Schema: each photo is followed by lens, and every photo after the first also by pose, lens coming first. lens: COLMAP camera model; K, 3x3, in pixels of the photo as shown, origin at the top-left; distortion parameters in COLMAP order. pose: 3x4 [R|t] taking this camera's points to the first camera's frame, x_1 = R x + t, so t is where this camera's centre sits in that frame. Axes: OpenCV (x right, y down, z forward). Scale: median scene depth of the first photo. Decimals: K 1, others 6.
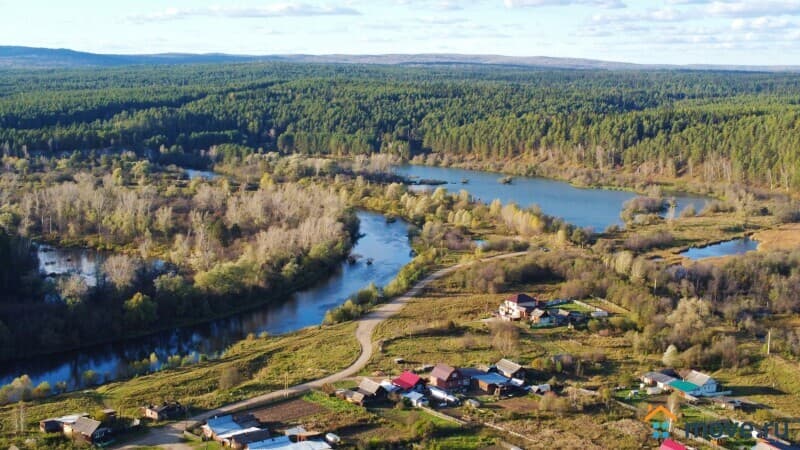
lens RADIAL K [[605.0, 0, 398.9], [0, 605.0, 223.5], [0, 0, 1]] dist [0.000066, -0.004418]
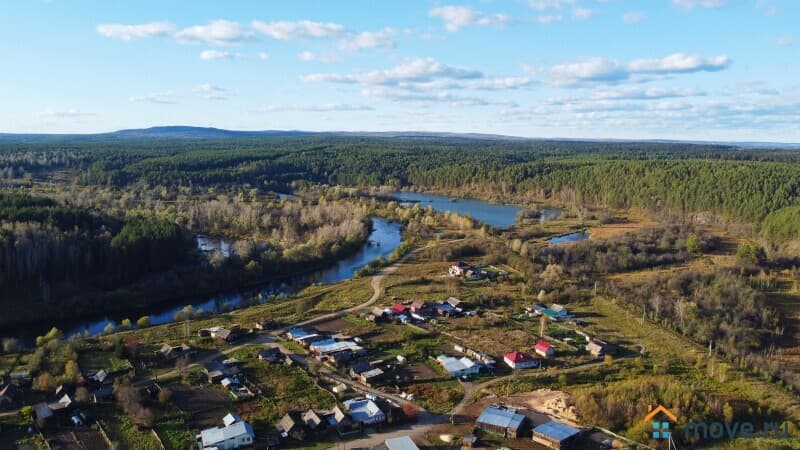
lens RADIAL K [[605.0, 0, 398.9], [0, 605.0, 223.5], [0, 0, 1]] dist [0.000066, -0.004418]
pose [[0.999990, 0.003968, 0.002082, 0.009346], [-0.003879, 0.999151, -0.041011, 0.075558], [-0.002243, 0.041002, 0.999157, -0.836361]]
